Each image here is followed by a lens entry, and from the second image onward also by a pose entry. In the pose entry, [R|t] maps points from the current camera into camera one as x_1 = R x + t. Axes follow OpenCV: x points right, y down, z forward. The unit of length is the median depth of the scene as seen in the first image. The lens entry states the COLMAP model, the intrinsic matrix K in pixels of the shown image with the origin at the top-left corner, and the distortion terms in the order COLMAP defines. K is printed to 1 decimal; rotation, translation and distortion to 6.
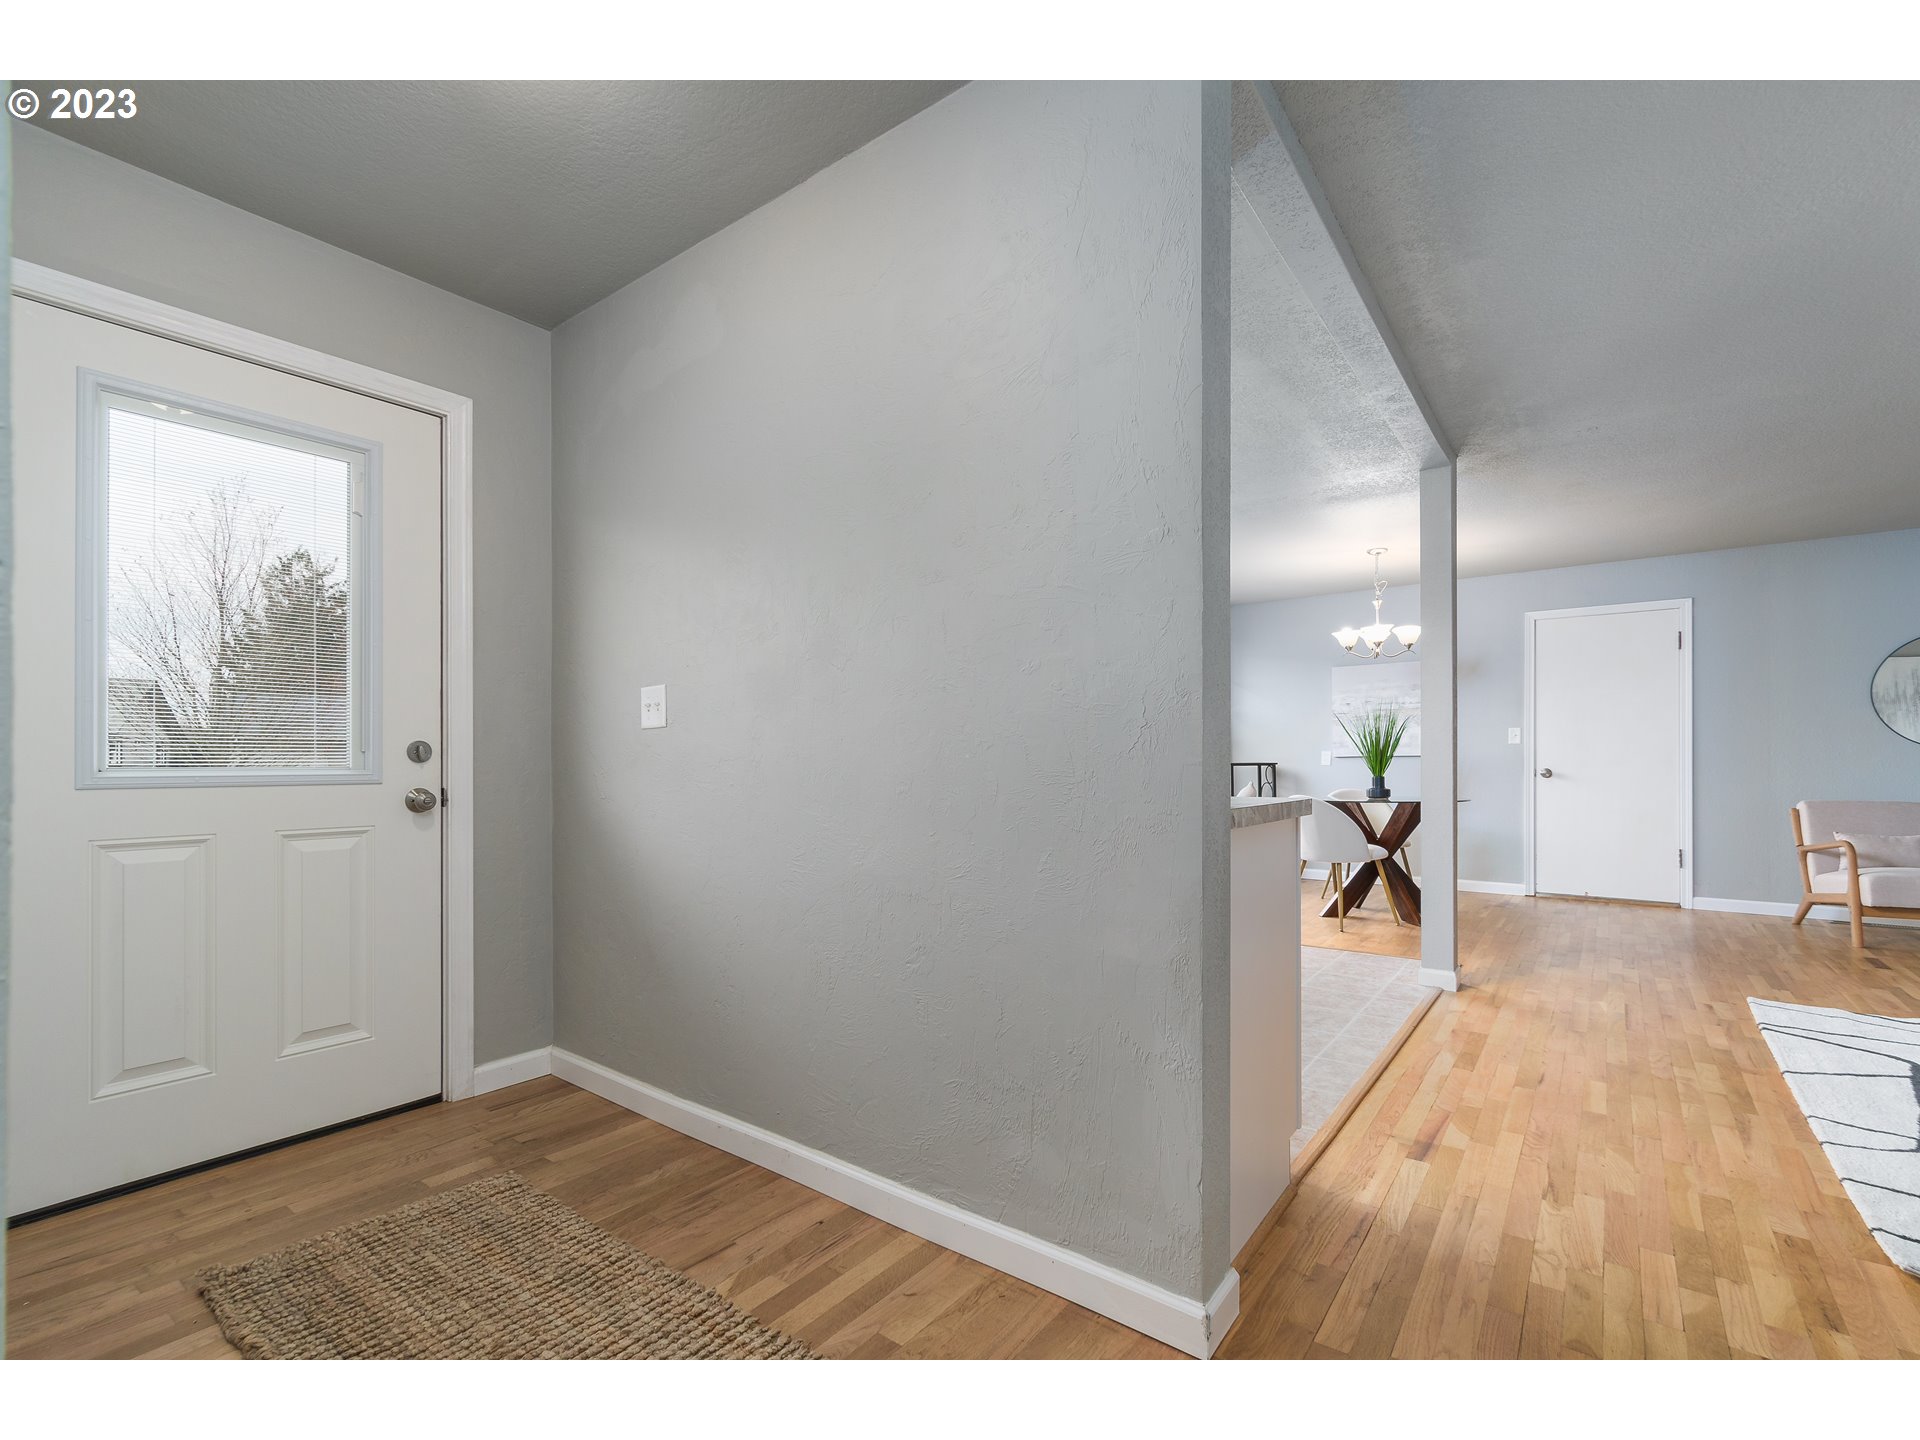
lens RADIAL K [[847.1, 0, 959.7], [0, 847.1, 755.5], [0, 0, 1]] dist [0.003445, -0.000783]
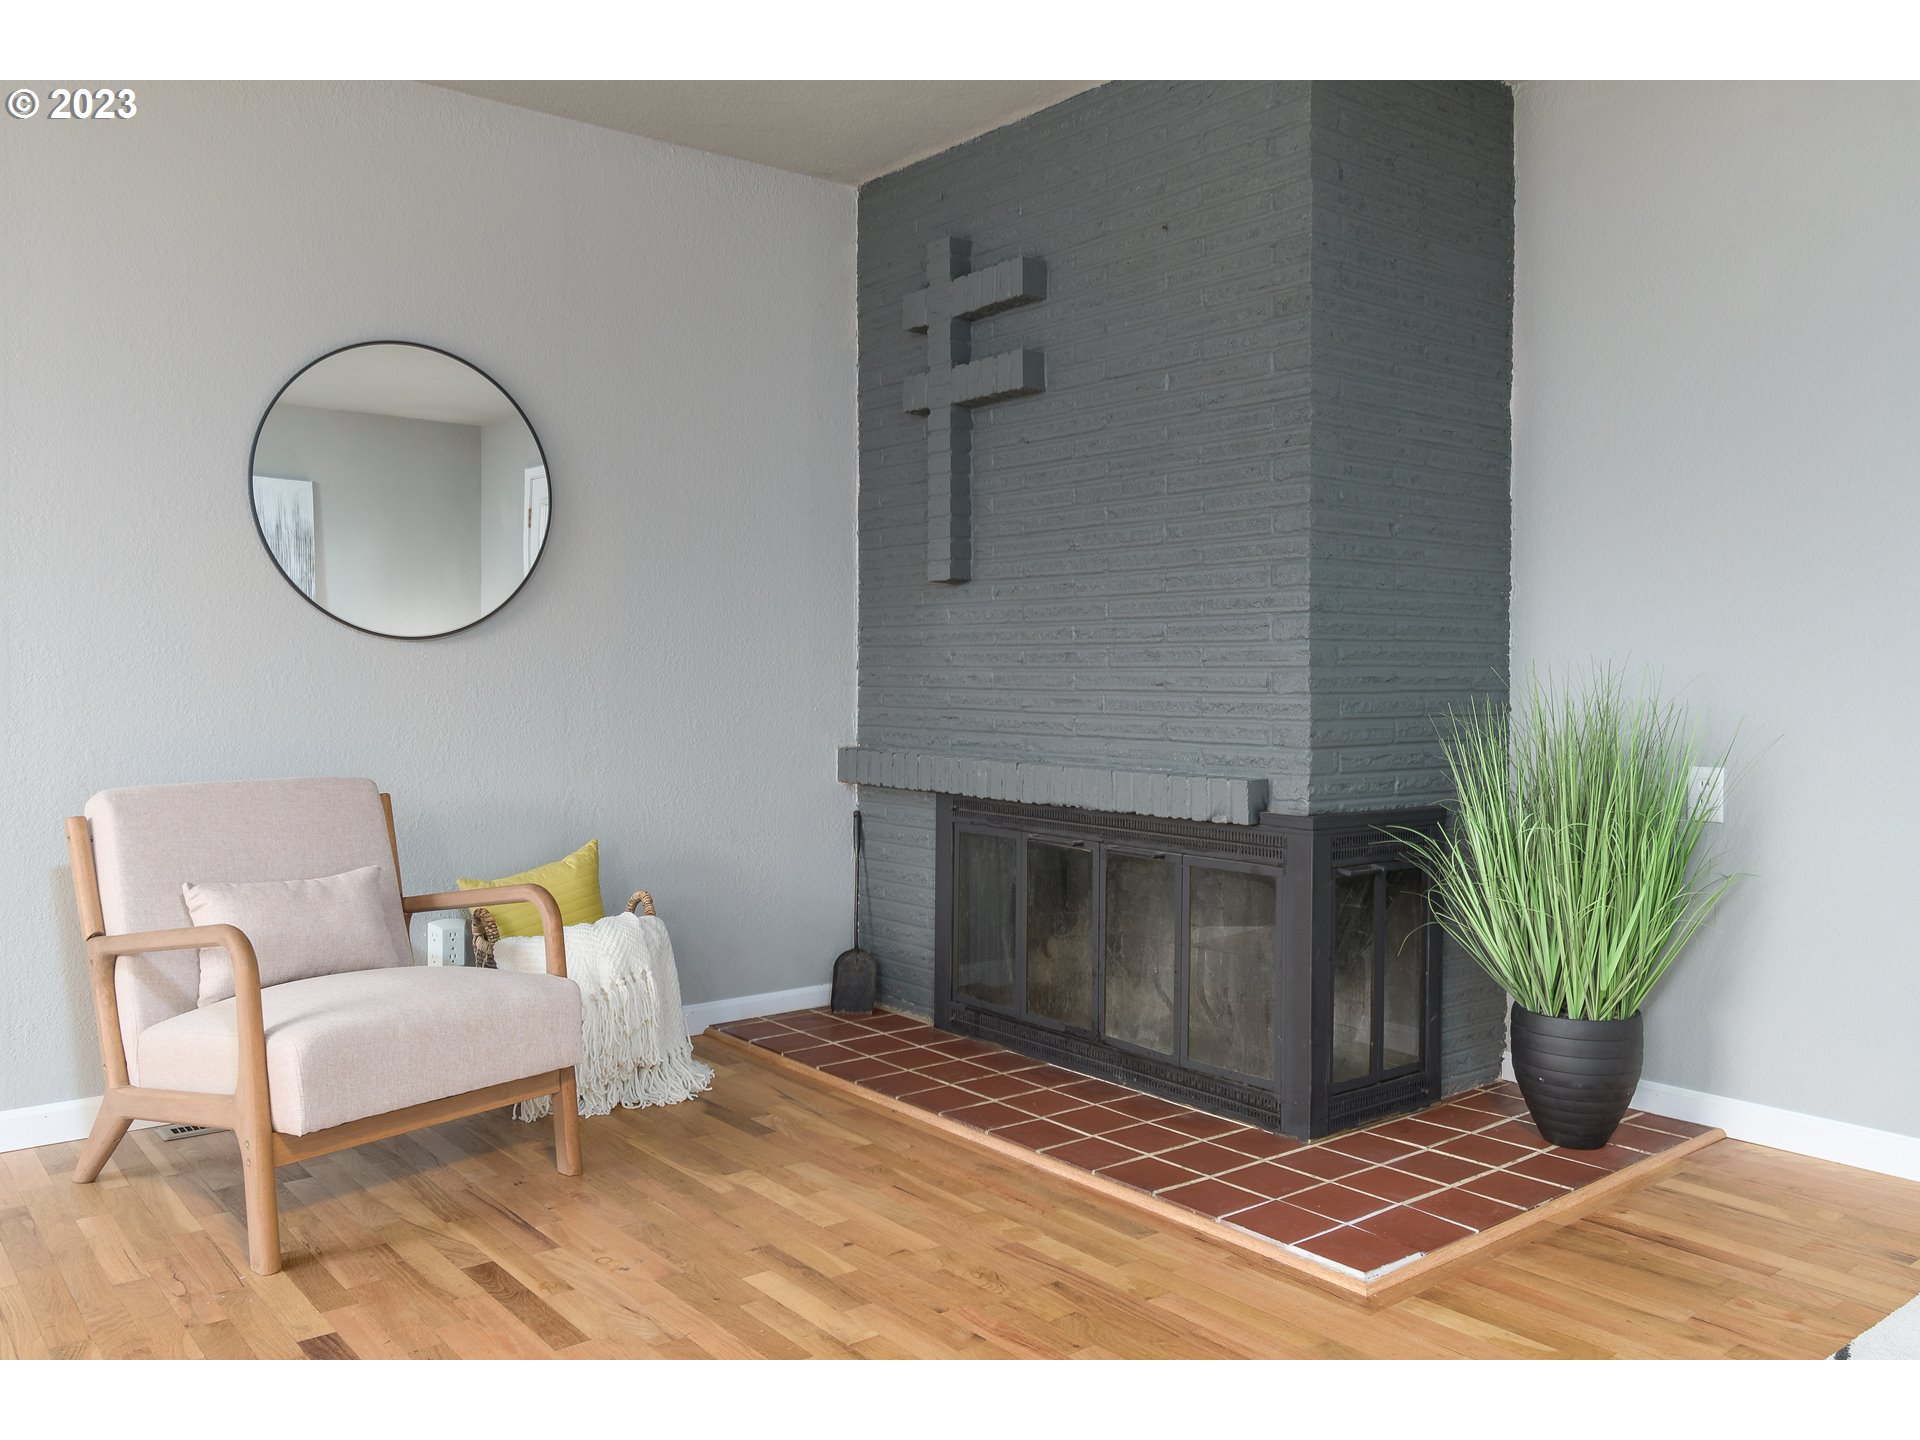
lens RADIAL K [[1484.6, 0, 983.2], [0, 1484.6, 690.9], [0, 0, 1]] dist [0.006869, -0.012001]
pose [[0.214749, -0.012693, 0.976587, 0.495514], [-0.010161, 0.999832, 0.015230, 0.003845], [-0.976616, -0.013194, 0.214584, 0.532263]]
